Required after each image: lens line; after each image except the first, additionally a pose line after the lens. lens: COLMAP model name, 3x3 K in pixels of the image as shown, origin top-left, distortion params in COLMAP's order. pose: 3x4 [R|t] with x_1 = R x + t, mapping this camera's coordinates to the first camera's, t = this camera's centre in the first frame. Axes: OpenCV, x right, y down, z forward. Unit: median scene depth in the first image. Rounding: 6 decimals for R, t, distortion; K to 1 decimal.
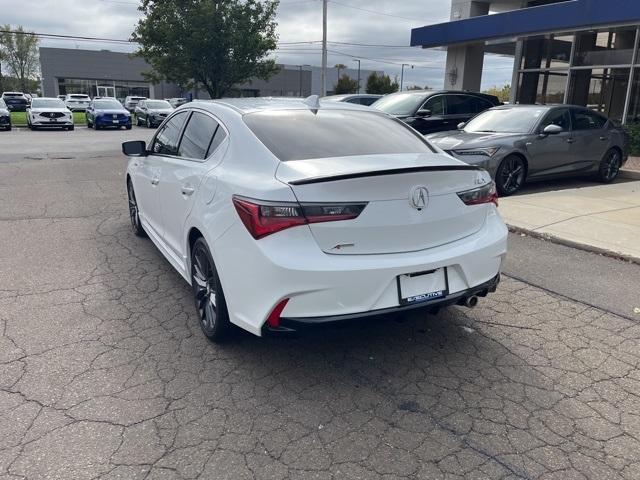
lens RADIAL K [[480.0, 0, 317.4], [0, 480.0, 238.9], [0, 0, 1]] dist [0.080332, -0.103909]
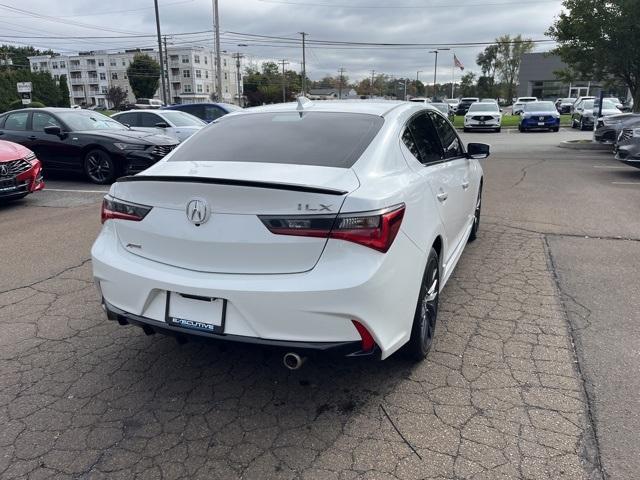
lens RADIAL K [[480.0, 0, 318.2], [0, 480.0, 238.3], [0, 0, 1]] dist [0.080332, -0.103909]
pose [[0.623761, 0.181984, -0.760134, 0.694730], [-0.186171, 0.979120, 0.081641, -0.101912], [0.759120, 0.090591, 0.644617, 0.406932]]
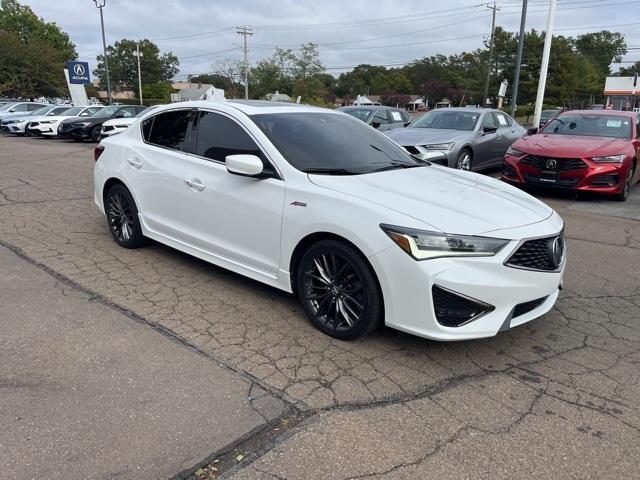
lens RADIAL K [[479.7, 0, 322.7], [0, 479.7, 242.0], [0, 0, 1]] dist [0.080710, -0.103410]
pose [[-0.941510, 0.054014, -0.332627, 0.170143], [-0.125151, 0.860429, 0.493962, -0.635374], [0.312883, 0.506699, -0.803343, 2.305534]]
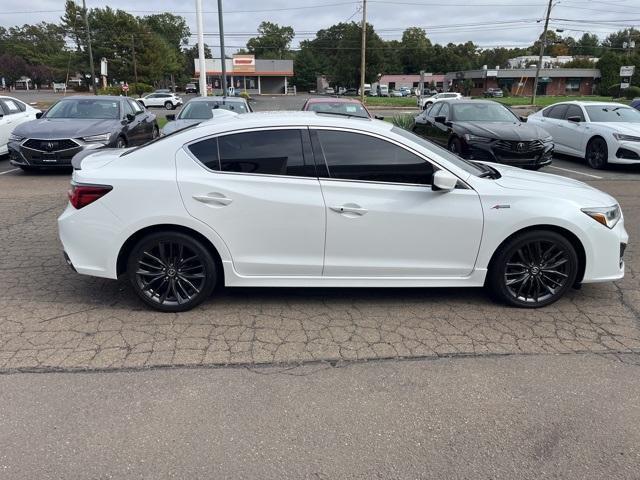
lens RADIAL K [[479.7, 0, 318.1], [0, 479.7, 236.5], [0, 0, 1]] dist [0.080710, -0.103410]
pose [[-0.430576, 0.241939, -0.869523, 0.956579], [-0.252094, 0.892821, 0.373255, -0.486389], [0.866633, 0.379916, -0.323436, 1.589406]]
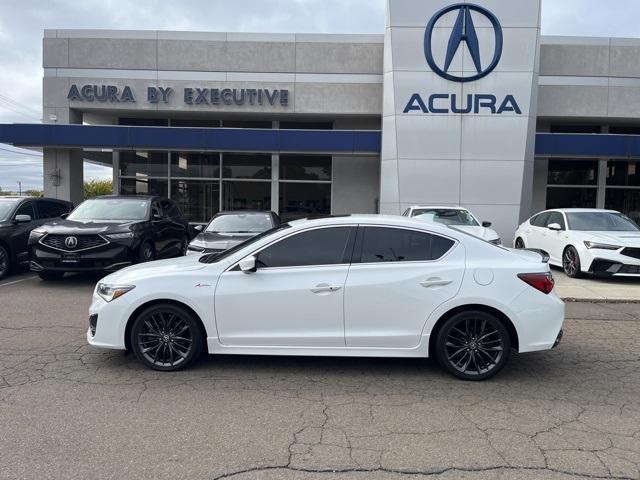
lens RADIAL K [[480.0, 0, 321.1], [0, 480.0, 242.8], [0, 0, 1]] dist [0.080332, -0.103909]
pose [[0.526286, -0.062386, 0.848016, -1.366914], [0.219507, 0.973469, -0.064613, -0.165006], [-0.821486, 0.220150, 0.526017, 0.438756]]
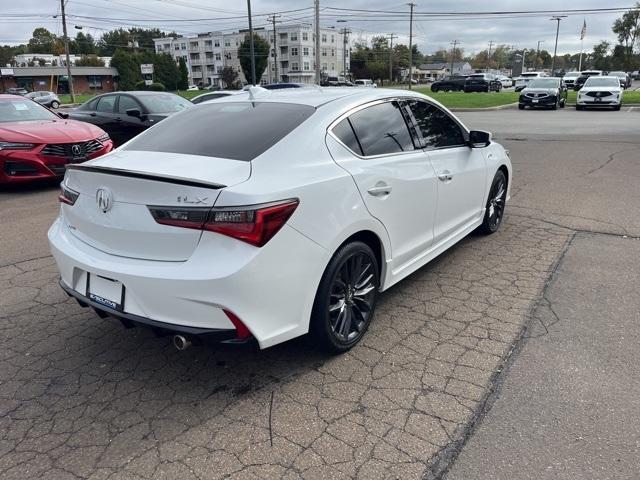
lens RADIAL K [[480.0, 0, 318.0], [0, 480.0, 245.9], [0, 0, 1]] dist [0.080332, -0.103909]
pose [[0.442381, 0.255942, -0.859530, 0.850089], [-0.207487, 0.961619, 0.179552, -0.175664], [0.872495, 0.098911, 0.478506, 0.619190]]
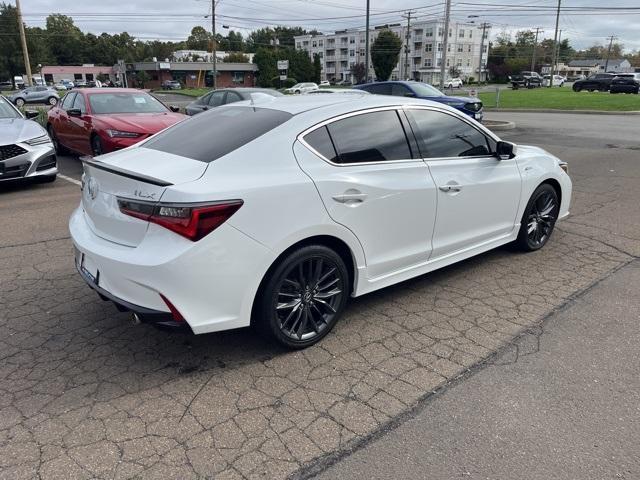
lens RADIAL K [[480.0, 0, 317.9], [0, 480.0, 235.4], [0, 0, 1]] dist [0.080332, -0.103909]
pose [[0.196897, 0.276470, -0.940636, 0.956170], [-0.249410, 0.941979, 0.224657, -0.249473], [0.948170, 0.190370, 0.254427, 0.830922]]
